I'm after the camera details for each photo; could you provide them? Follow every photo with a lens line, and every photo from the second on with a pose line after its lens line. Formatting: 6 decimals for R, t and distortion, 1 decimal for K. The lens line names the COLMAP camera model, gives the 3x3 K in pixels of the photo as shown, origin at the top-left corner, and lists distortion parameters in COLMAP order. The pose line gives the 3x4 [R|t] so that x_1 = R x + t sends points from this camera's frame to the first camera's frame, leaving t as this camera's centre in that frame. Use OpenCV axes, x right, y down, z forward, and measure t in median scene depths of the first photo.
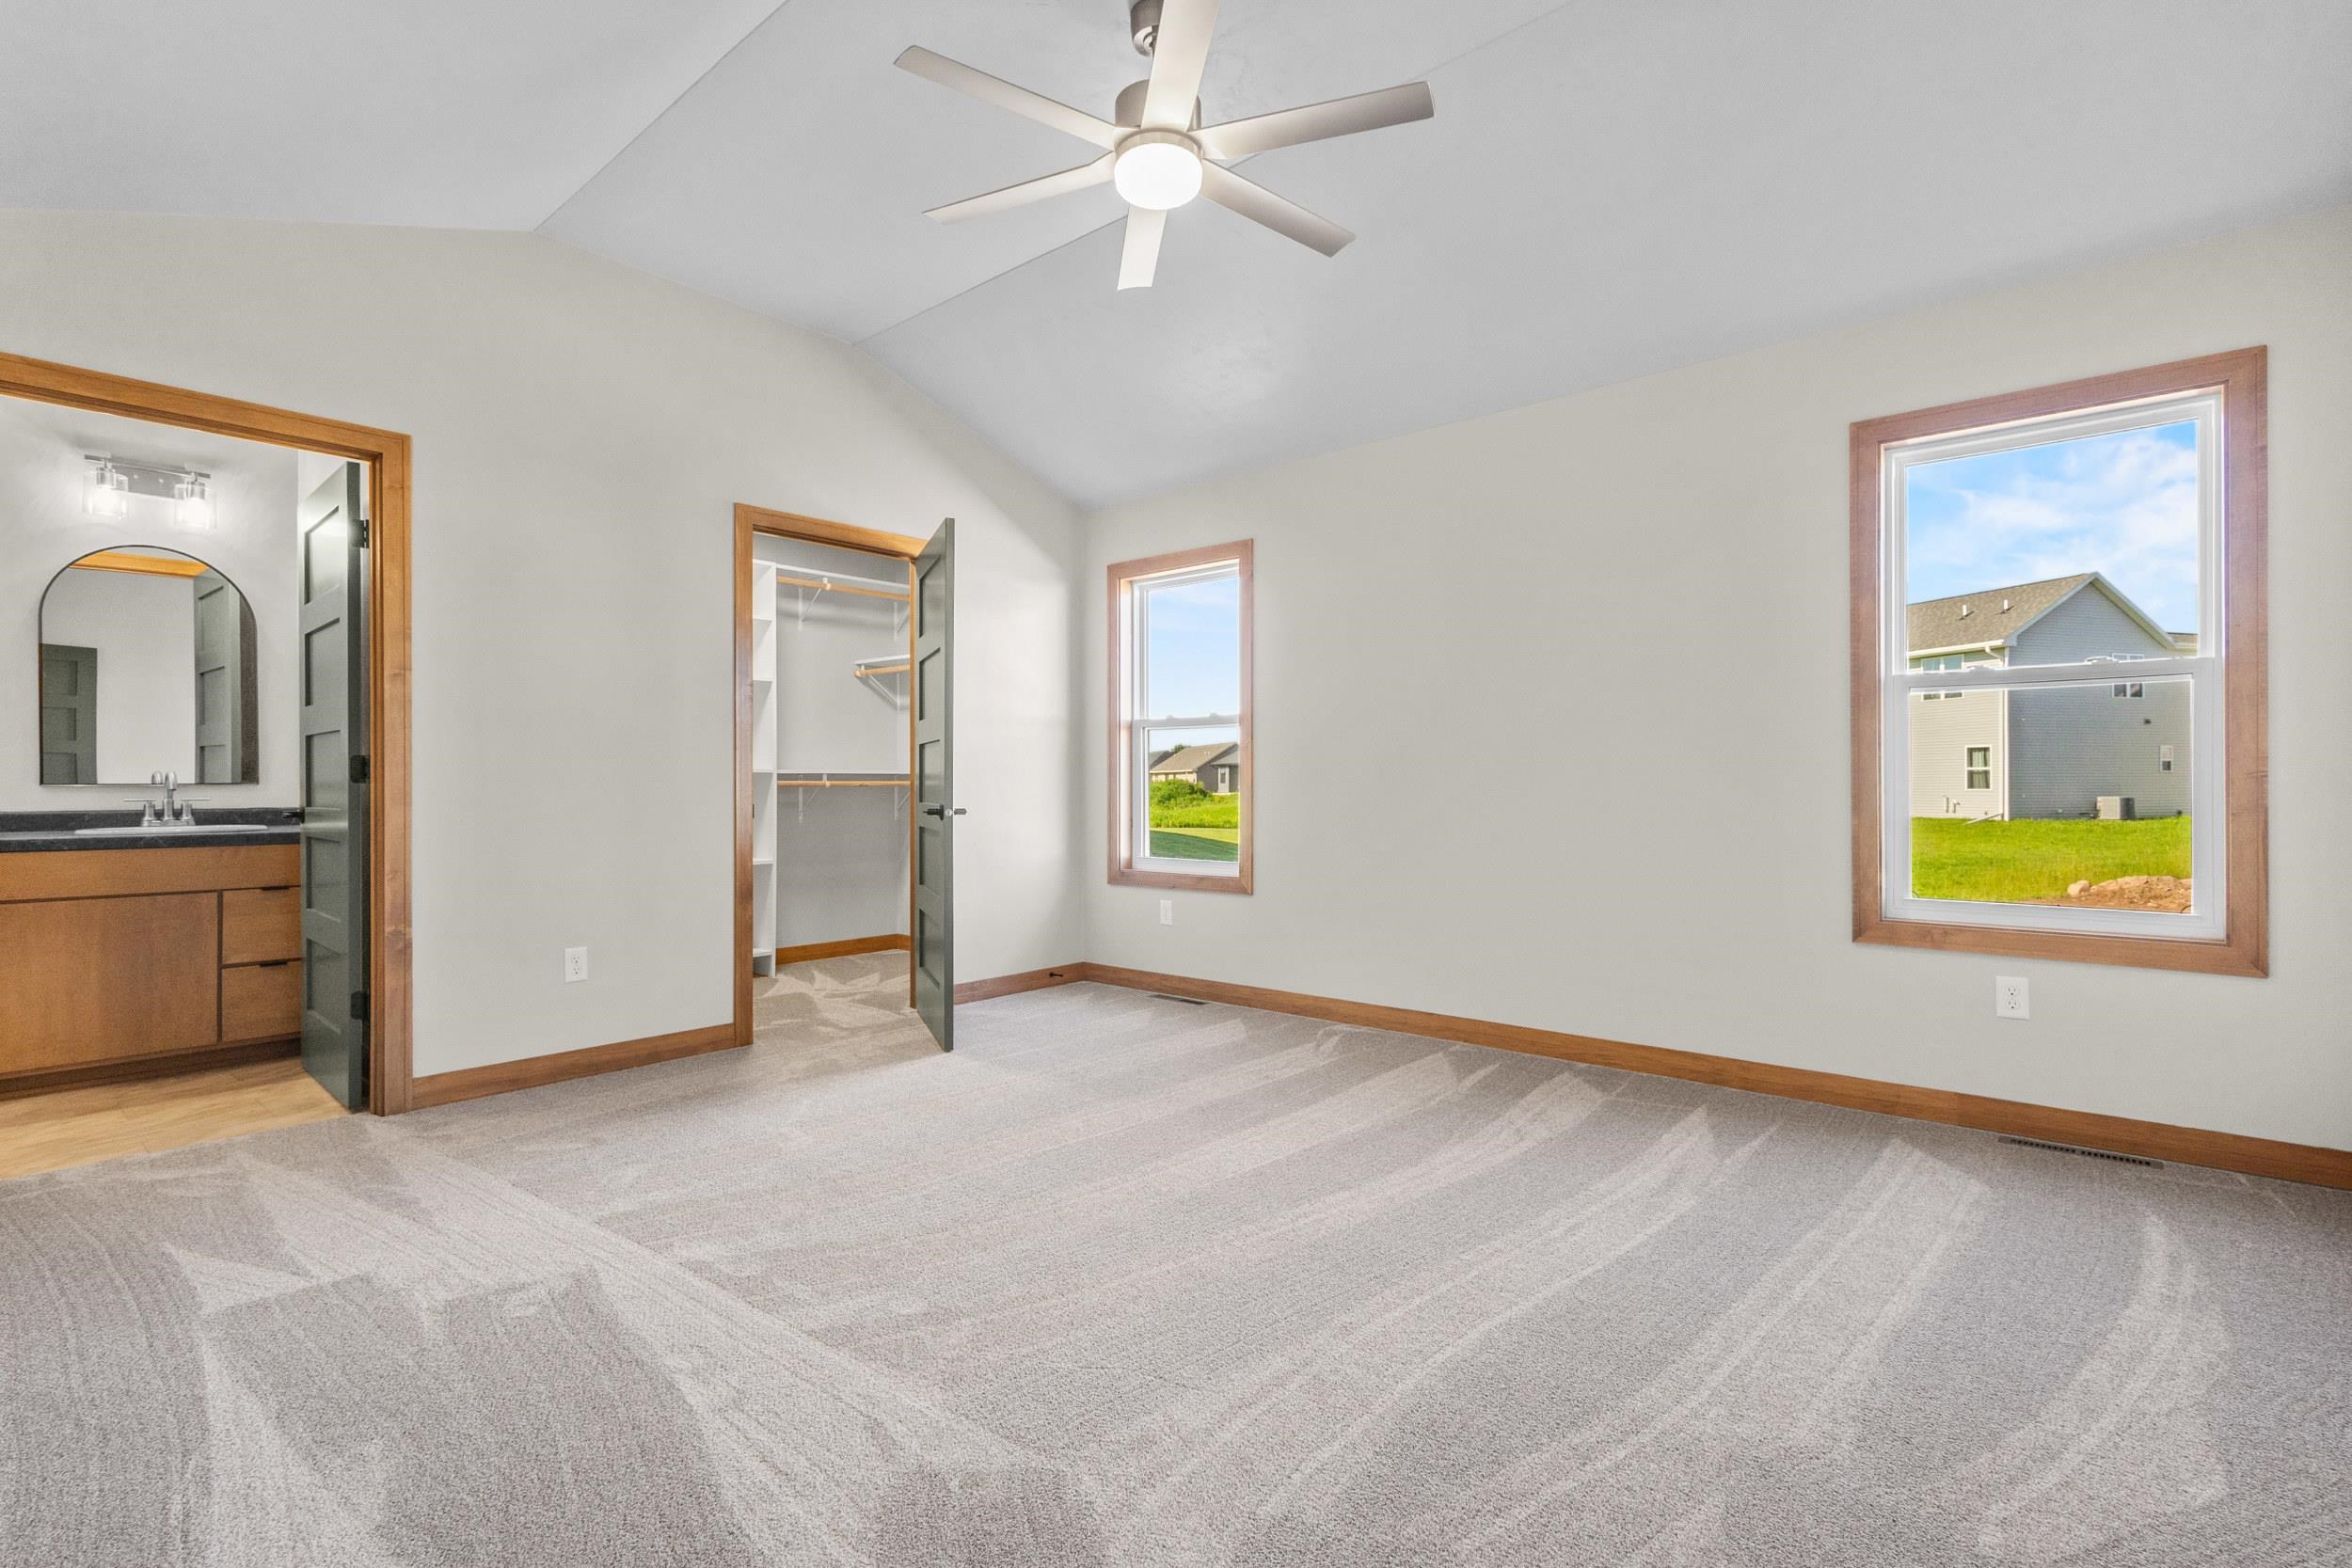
lens RADIAL K [[1074.0, 0, 1176.0], [0, 1074.0, 784.0], [0, 0, 1]] dist [0.002000, 0.000351]
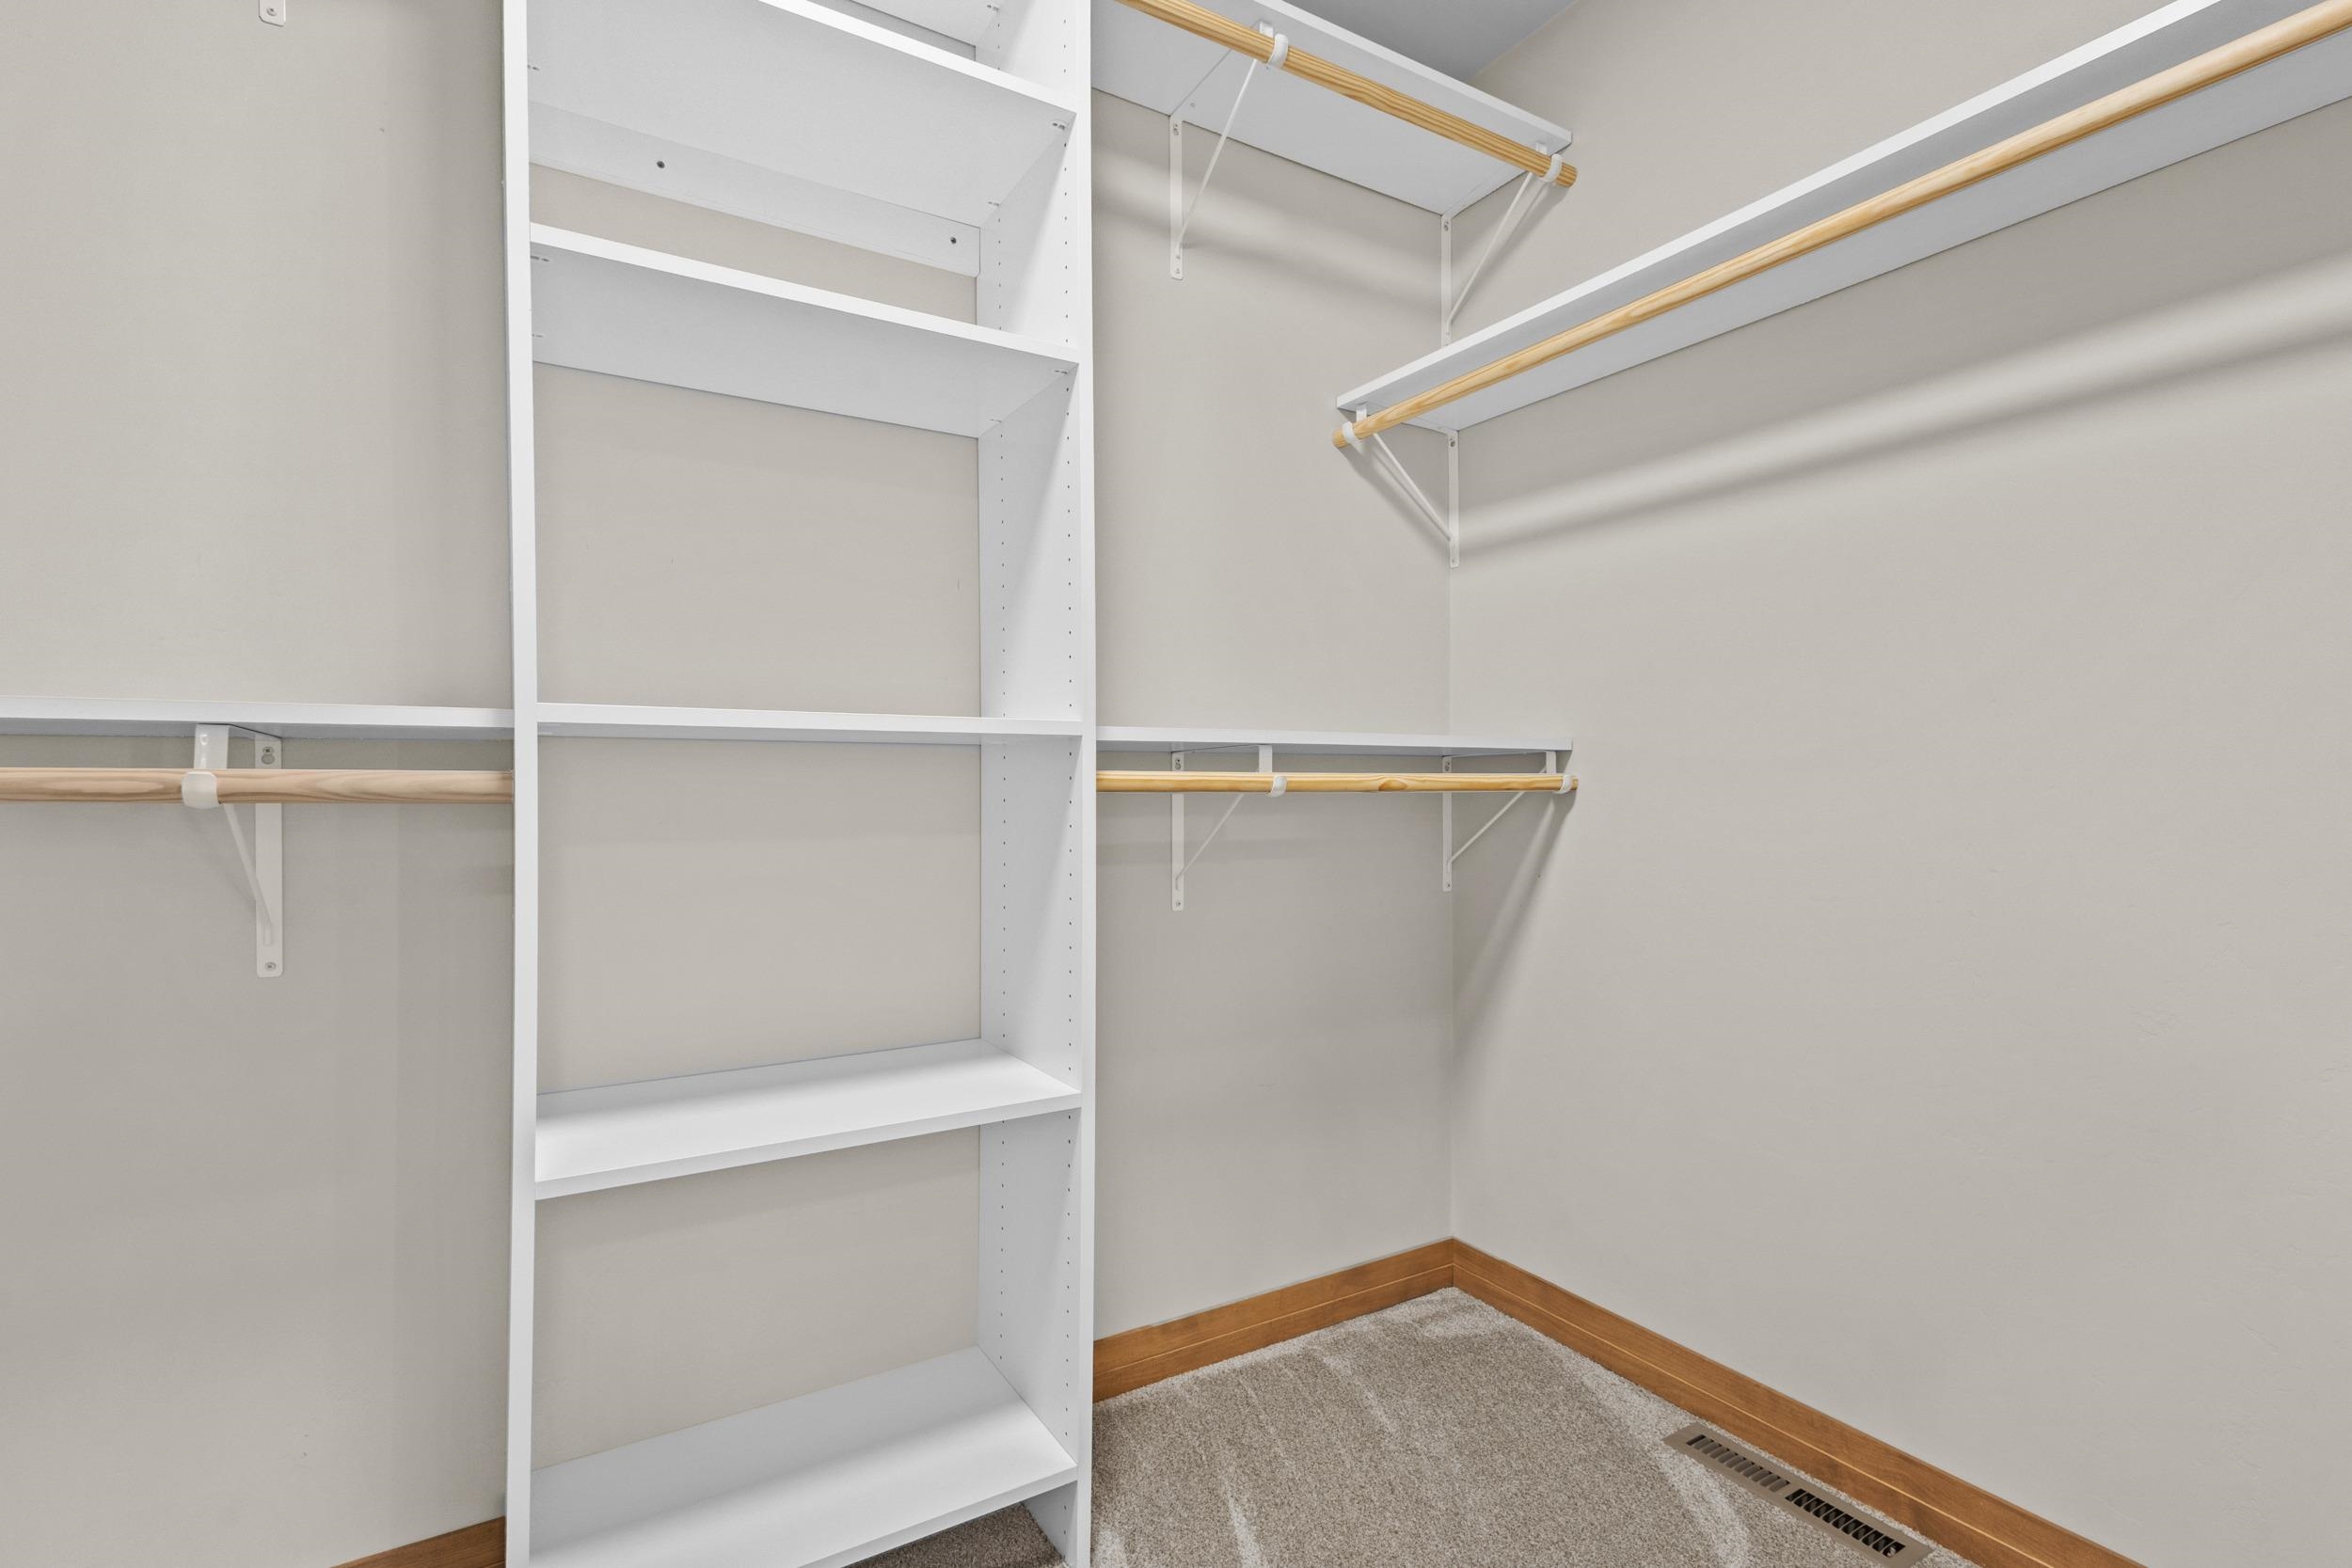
lens RADIAL K [[1074.0, 0, 1176.0], [0, 1074.0, 784.0], [0, 0, 1]] dist [0.002000, 0.000351]
pose [[0.950178, -0.003438, -0.311689, -0.263142], [0.003859, 0.999992, 0.000734, 0.000008], [0.311684, -0.001900, 0.950184, 0.732769]]
